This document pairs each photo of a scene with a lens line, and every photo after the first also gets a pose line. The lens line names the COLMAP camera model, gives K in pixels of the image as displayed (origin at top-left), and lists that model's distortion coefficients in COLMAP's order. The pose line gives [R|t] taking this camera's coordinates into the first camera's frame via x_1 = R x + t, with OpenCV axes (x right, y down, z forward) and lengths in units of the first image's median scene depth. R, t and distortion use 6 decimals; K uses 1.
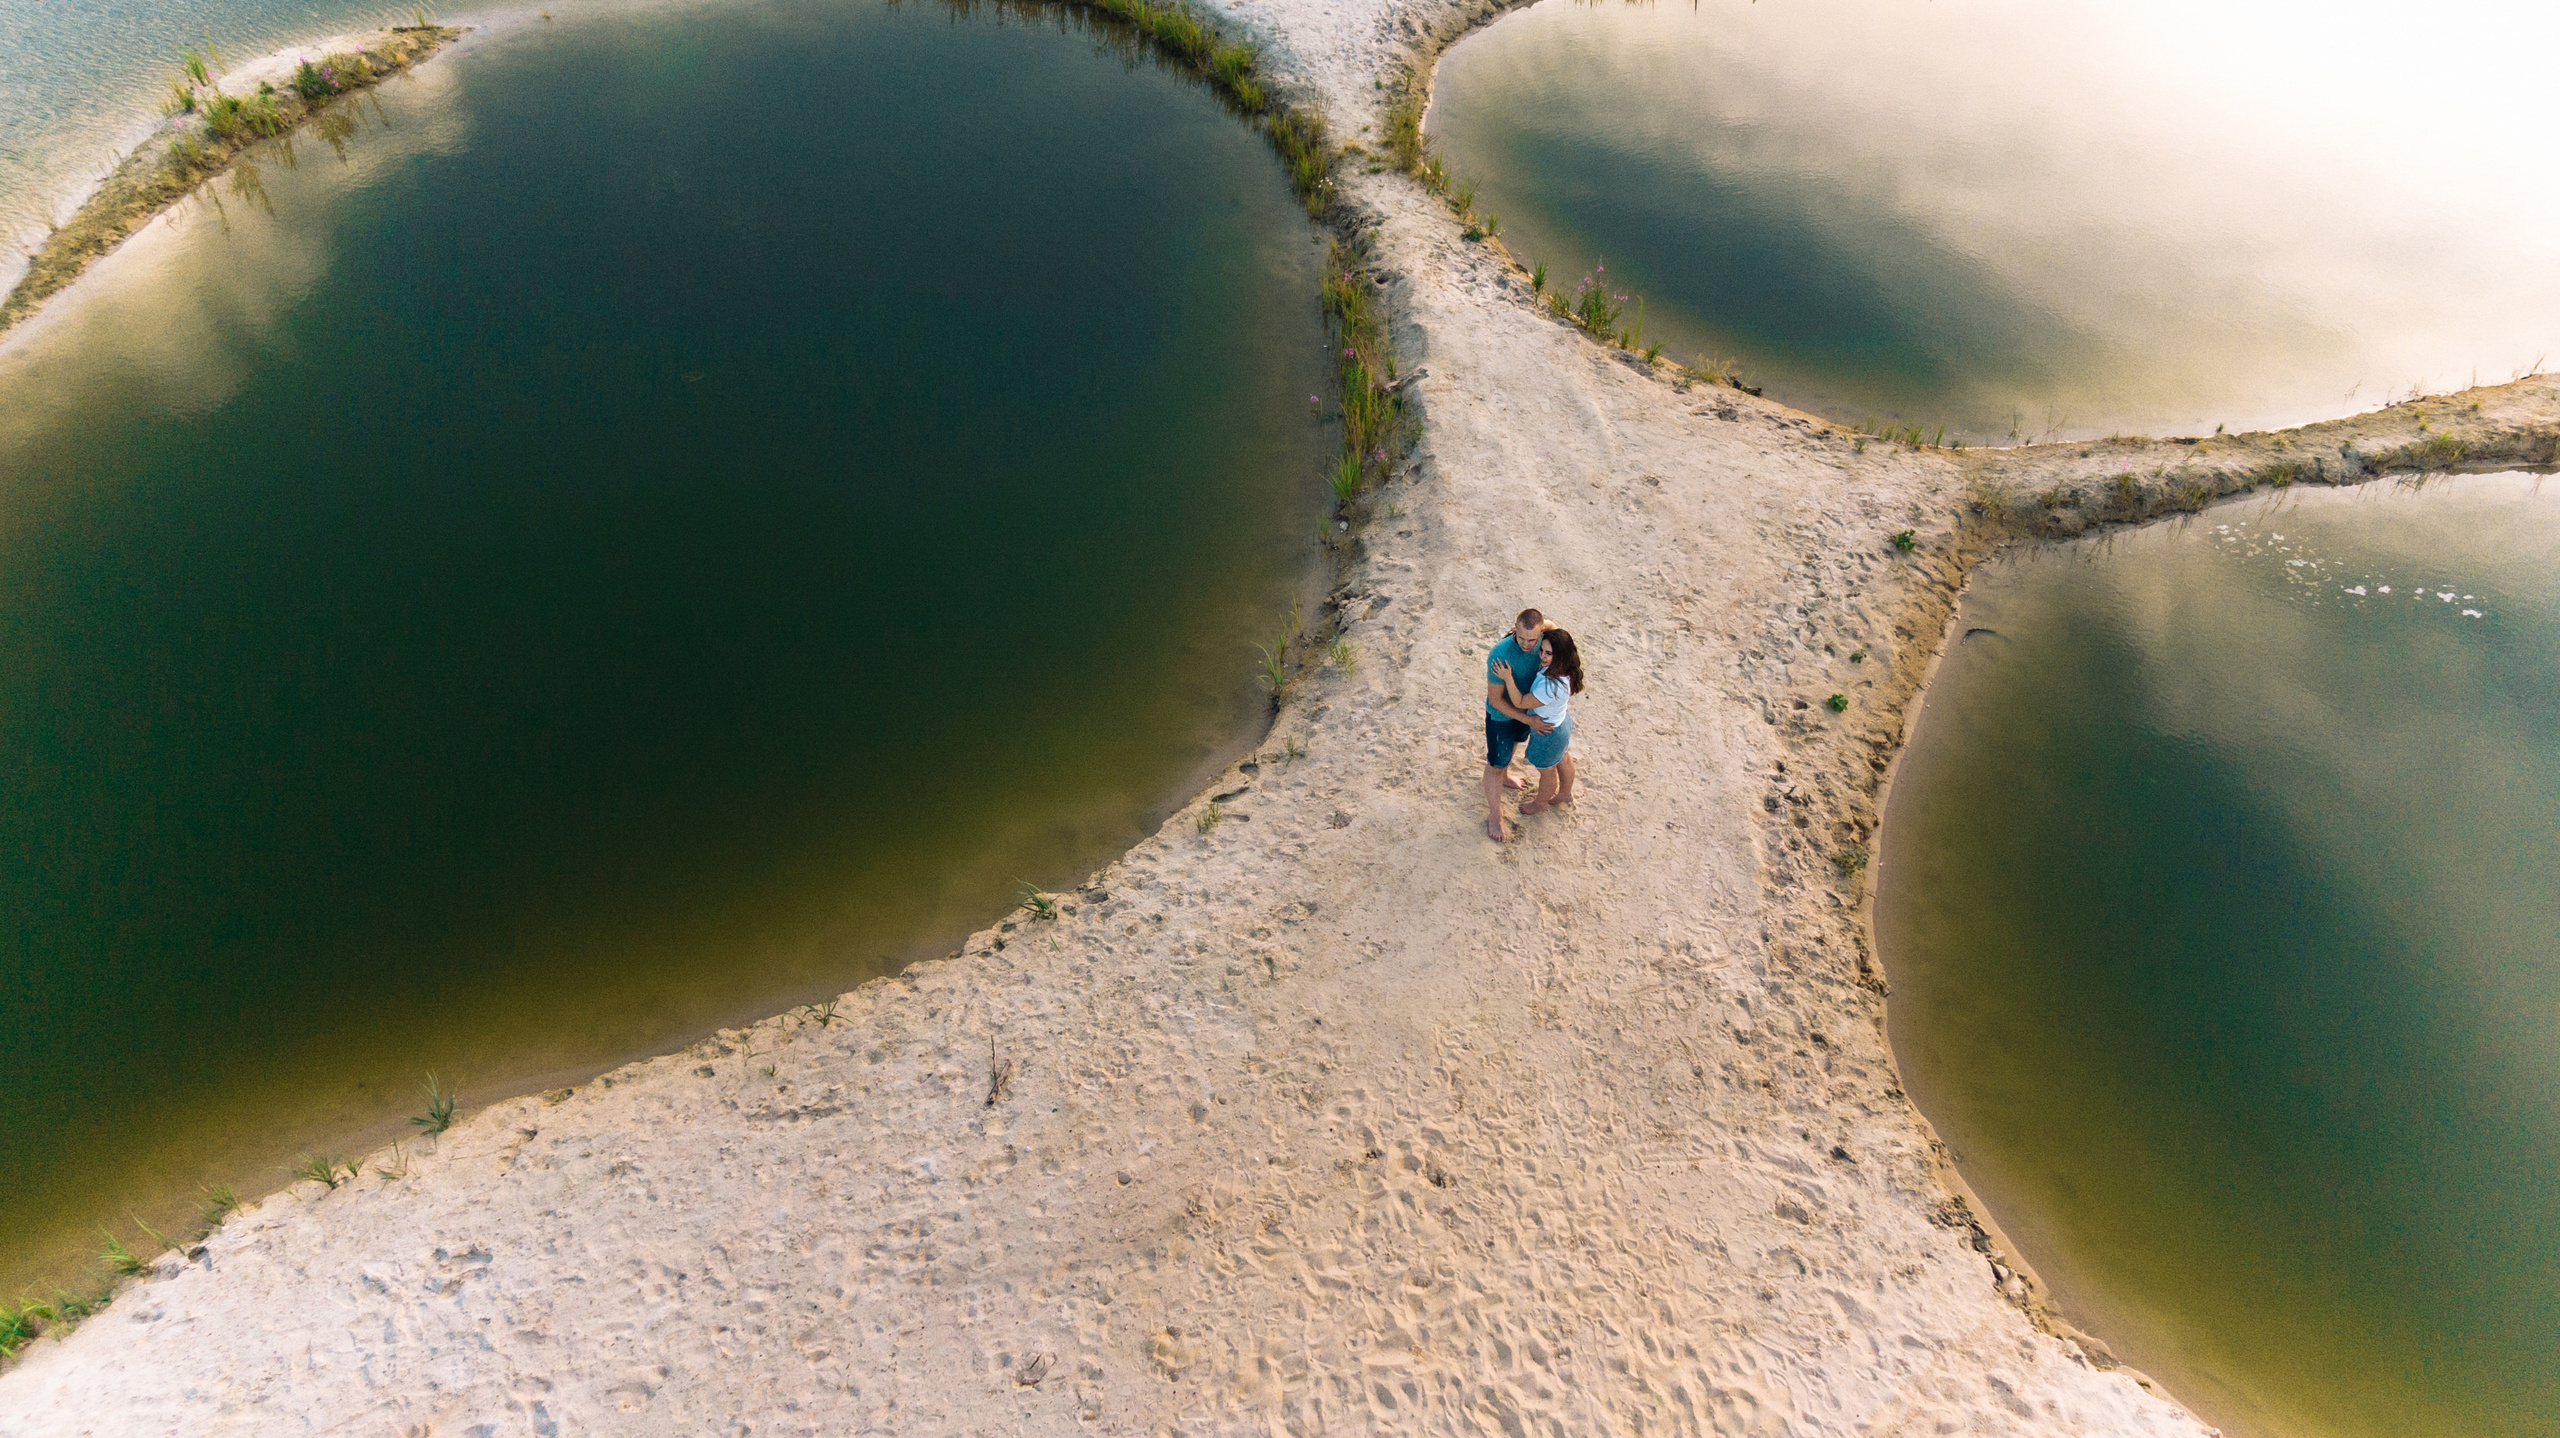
lens RADIAL K [[1822.6, 0, 1287.9], [0, 1822.6, 711.8], [0, 0, 1]] dist [0.064970, -0.114227]
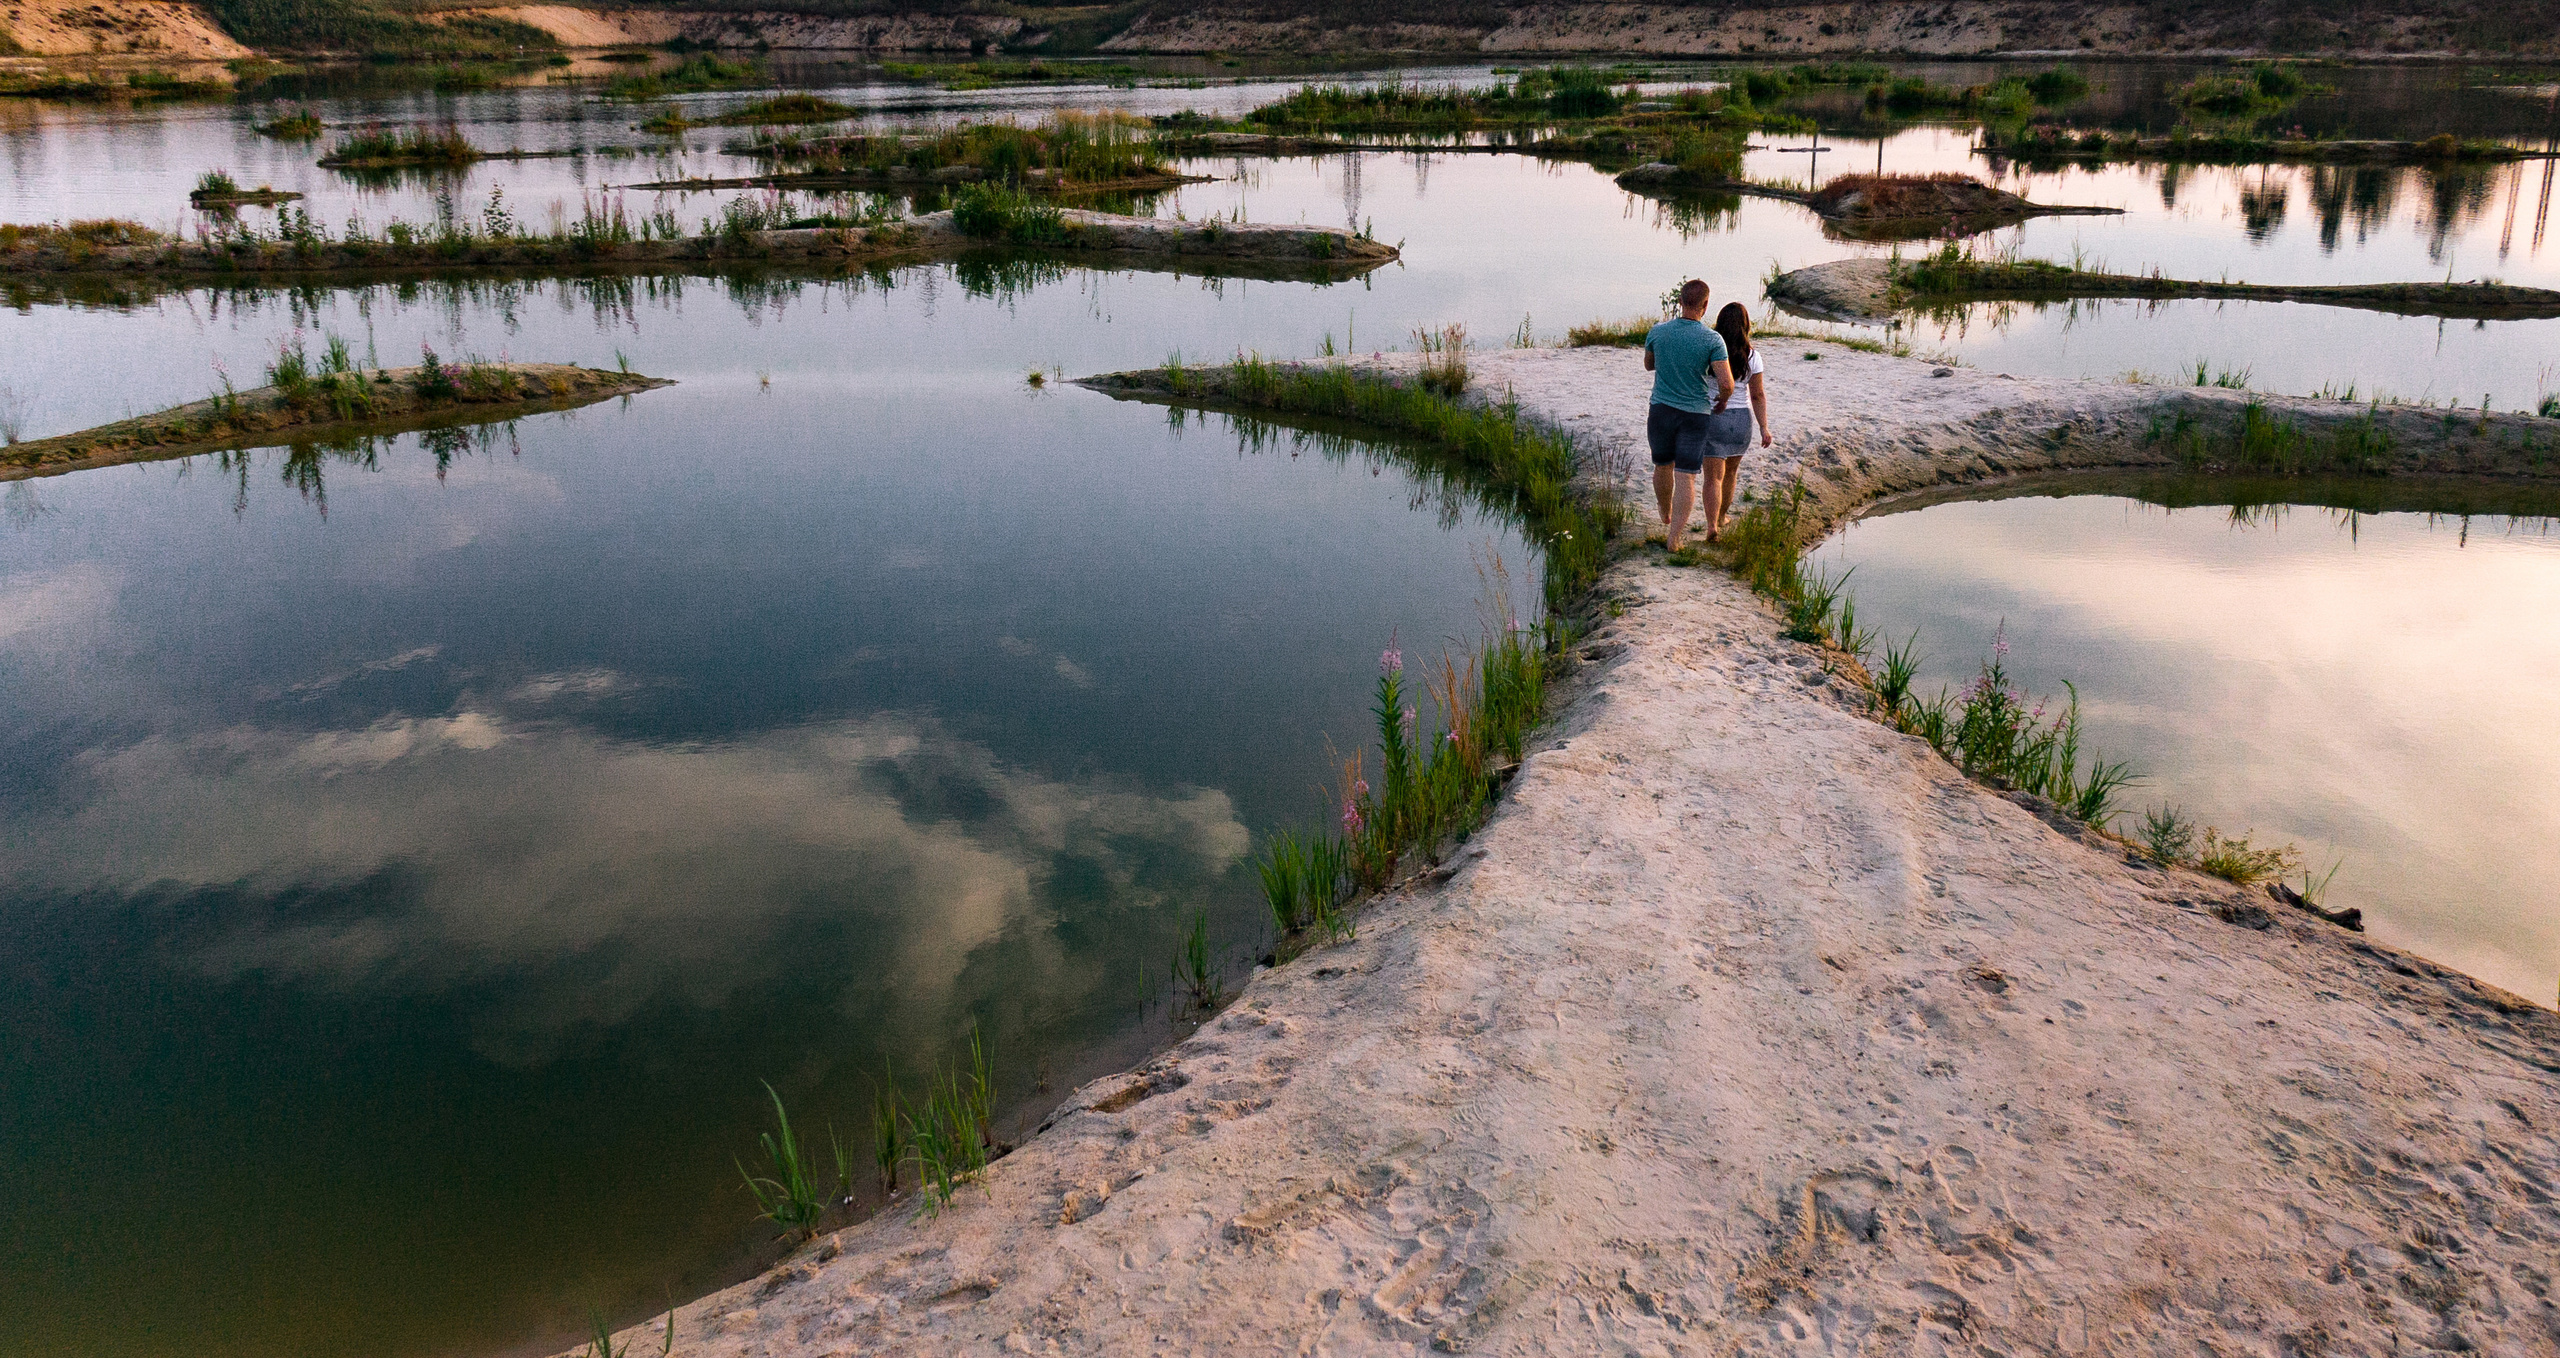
lens RADIAL K [[1936.5, 0, 1305.5], [0, 1936.5, 621.9], [0, 0, 1]] dist [0.042136, -0.063357]
pose [[0.929369, 0.111198, -0.352007, 0.228495], [-0.262654, 0.869230, -0.418871, 0.020314], [0.259398, 0.481741, 0.837041, 0.660345]]
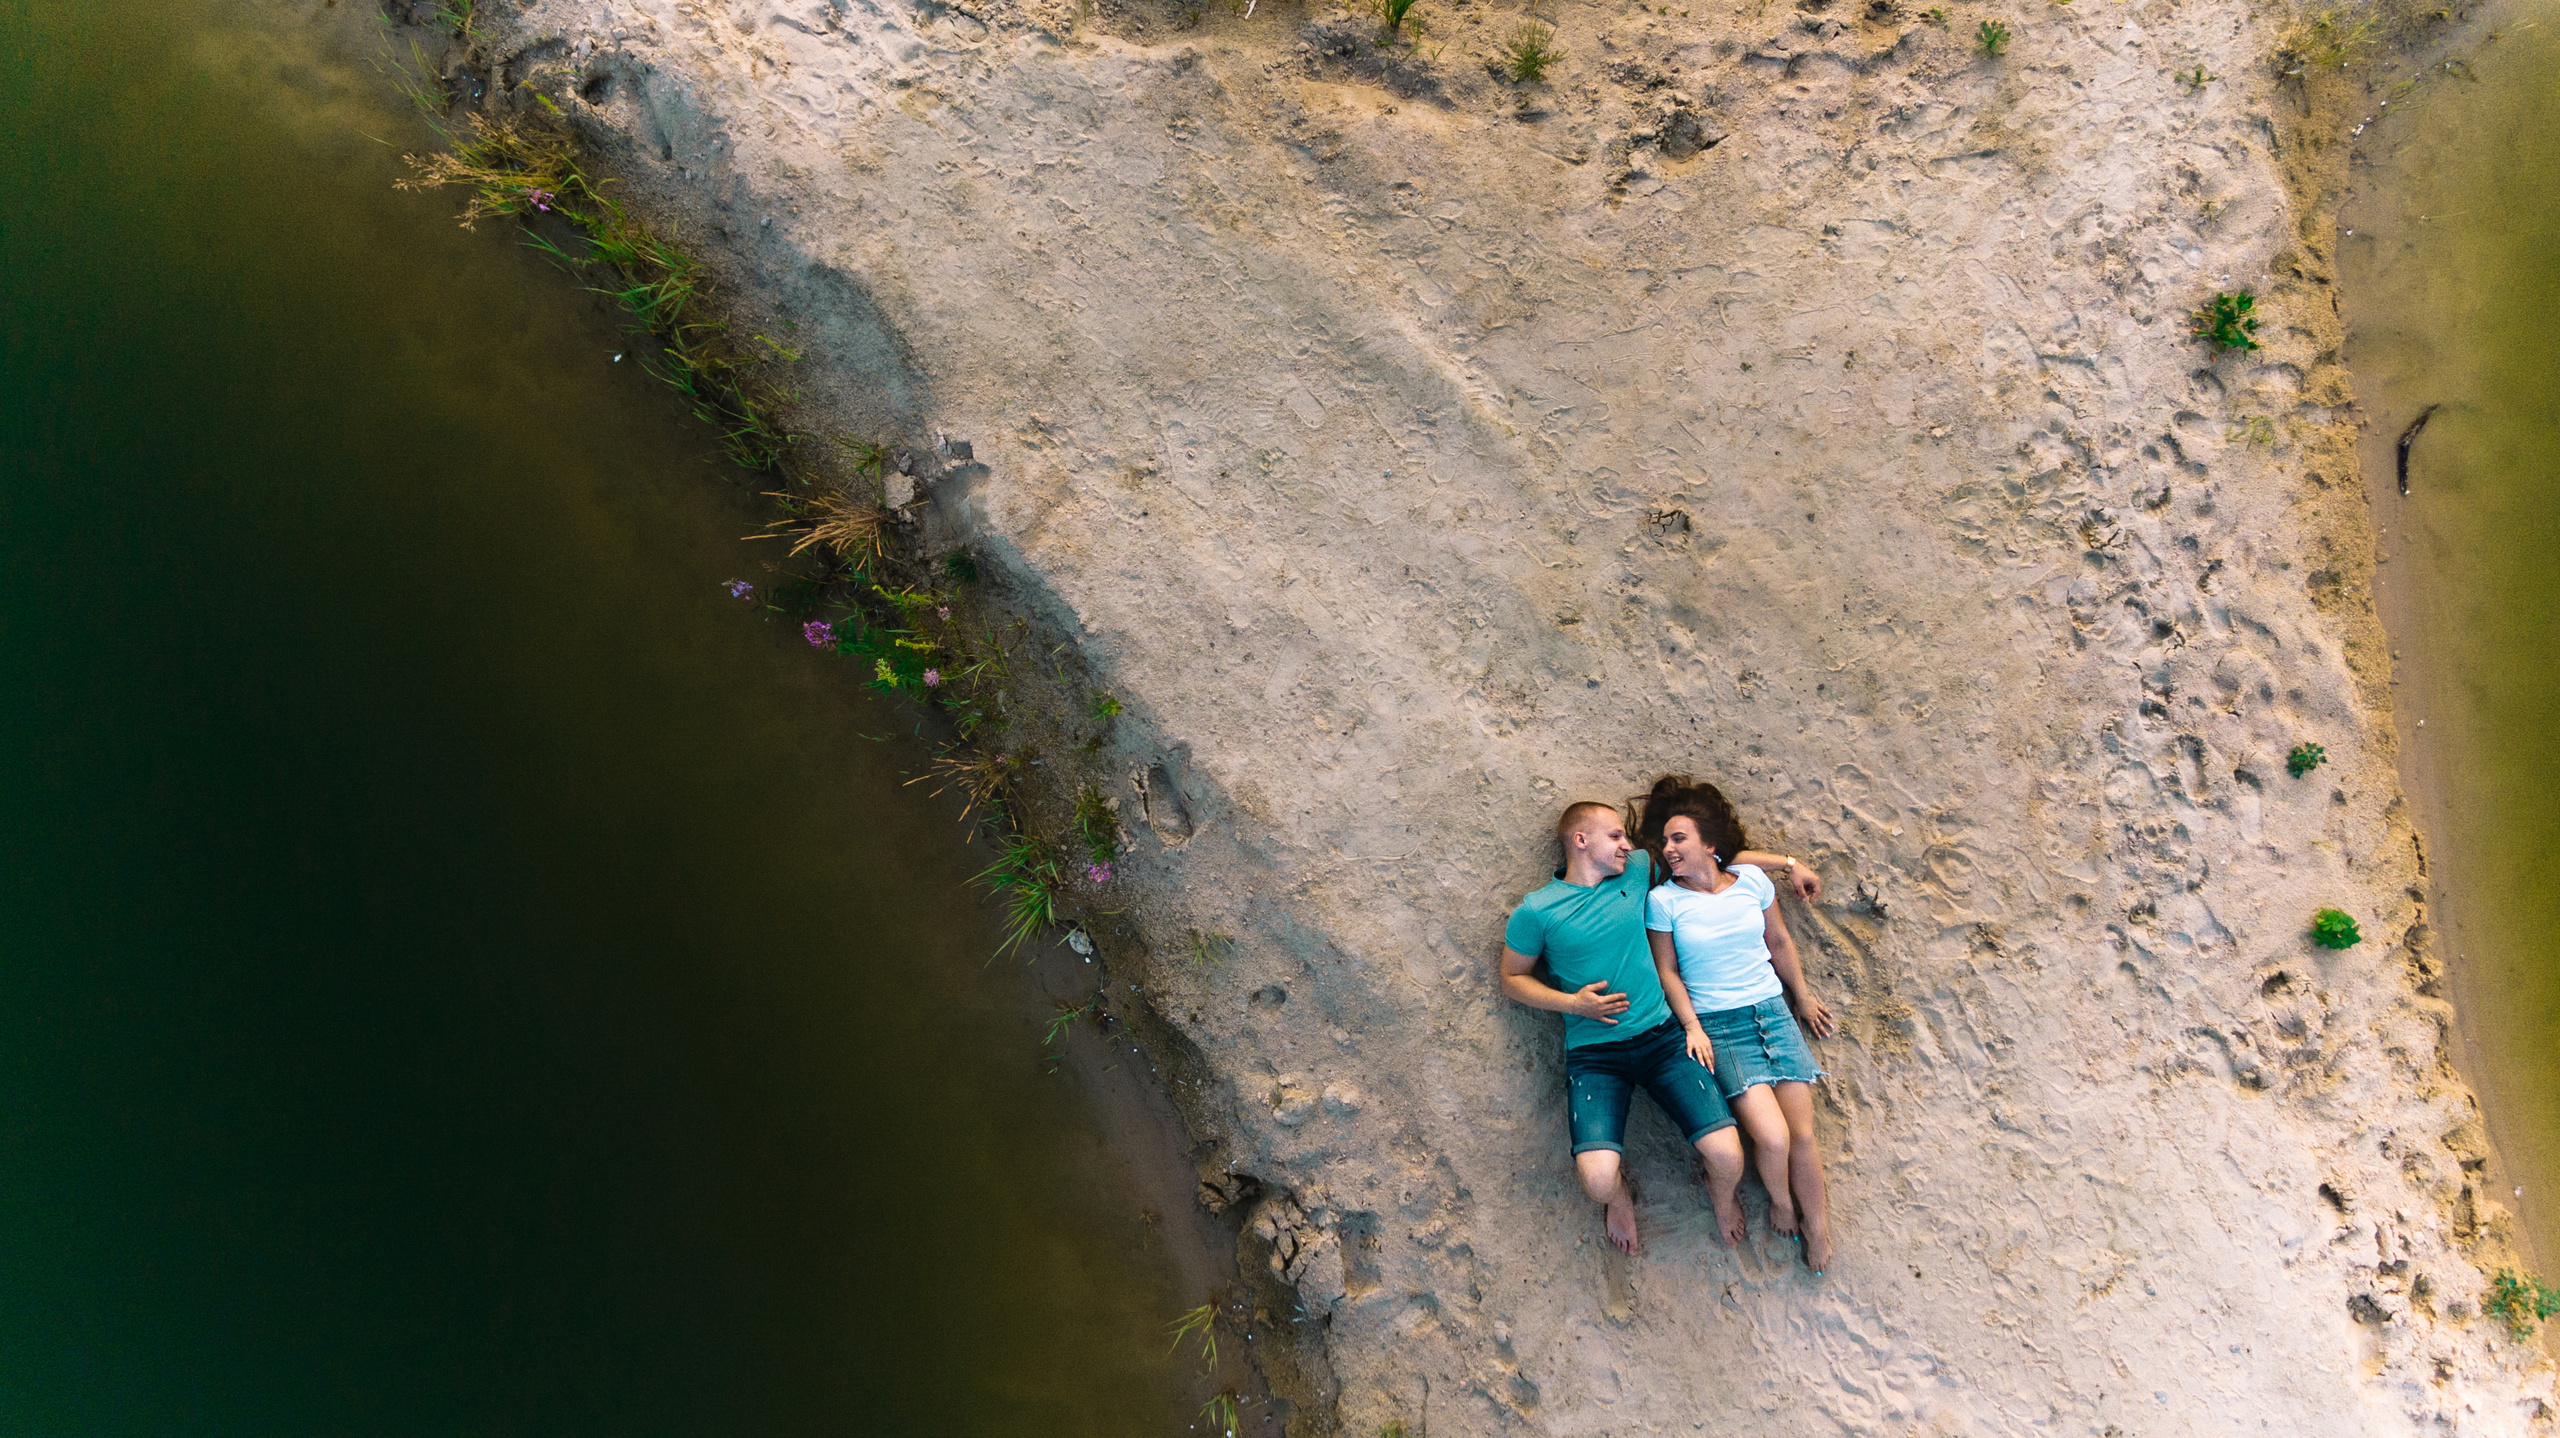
lens RADIAL K [[1822.6, 0, 1287.9], [0, 1822.6, 711.8], [0, 0, 1]] dist [0.064970, -0.114227]
pose [[0.809828, -0.586646, -0.004991, 0.121277], [0.420358, 0.574301, 0.702479, -0.482444], [-0.409240, -0.570985, 0.711687, 0.818091]]
